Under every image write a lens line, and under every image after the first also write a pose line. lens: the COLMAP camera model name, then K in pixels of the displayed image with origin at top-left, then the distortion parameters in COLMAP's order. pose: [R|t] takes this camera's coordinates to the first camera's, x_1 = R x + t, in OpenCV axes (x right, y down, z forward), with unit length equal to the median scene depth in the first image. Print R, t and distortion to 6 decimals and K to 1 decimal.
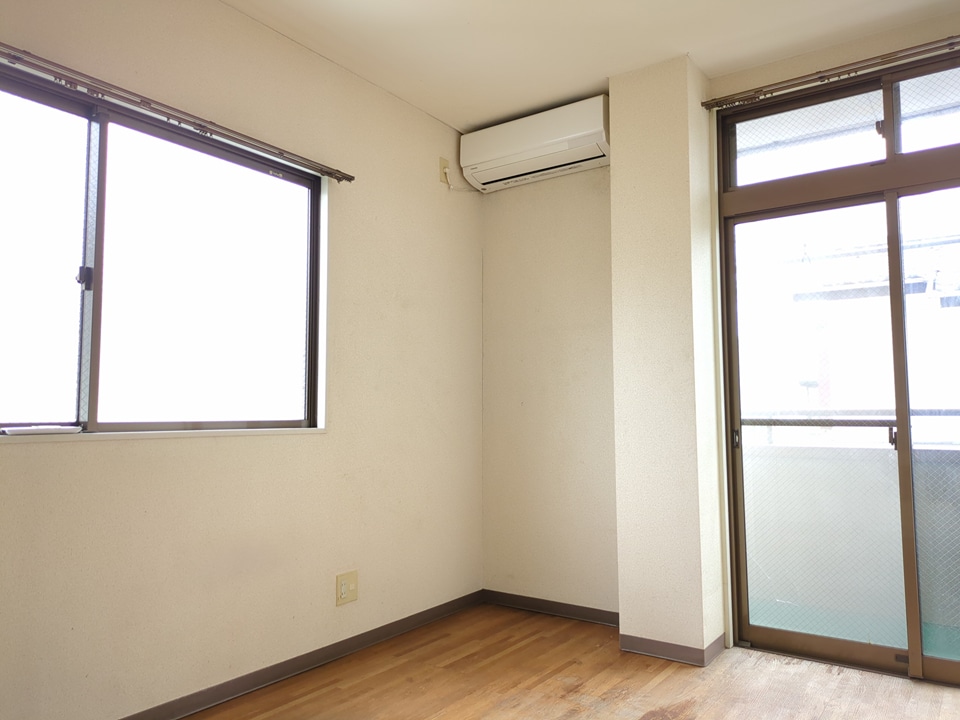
lens RADIAL K [[725.2, 0, 459.5], [0, 725.2, 354.2], [0, 0, 1]] dist [0.043158, -0.035132]
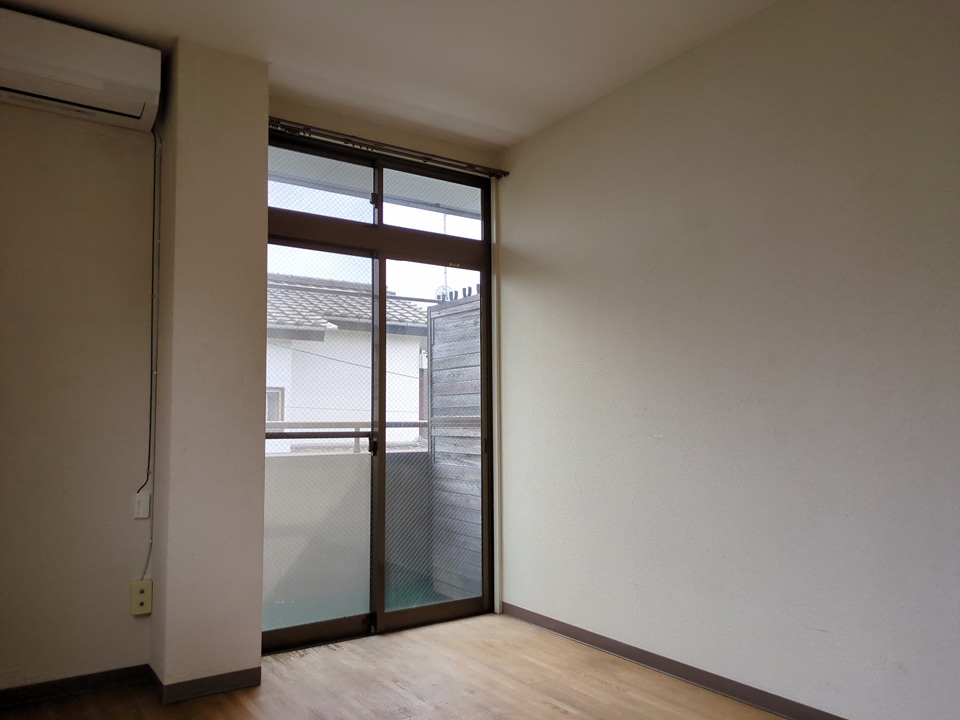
lens RADIAL K [[725.2, 0, 477.0], [0, 725.2, 359.6], [0, 0, 1]] dist [0.043158, -0.035132]
pose [[0.332945, 0.084166, 0.939182, -0.499240], [-0.073900, 0.995274, -0.062995, 0.030656], [-0.940046, -0.048432, 0.337592, 0.388452]]
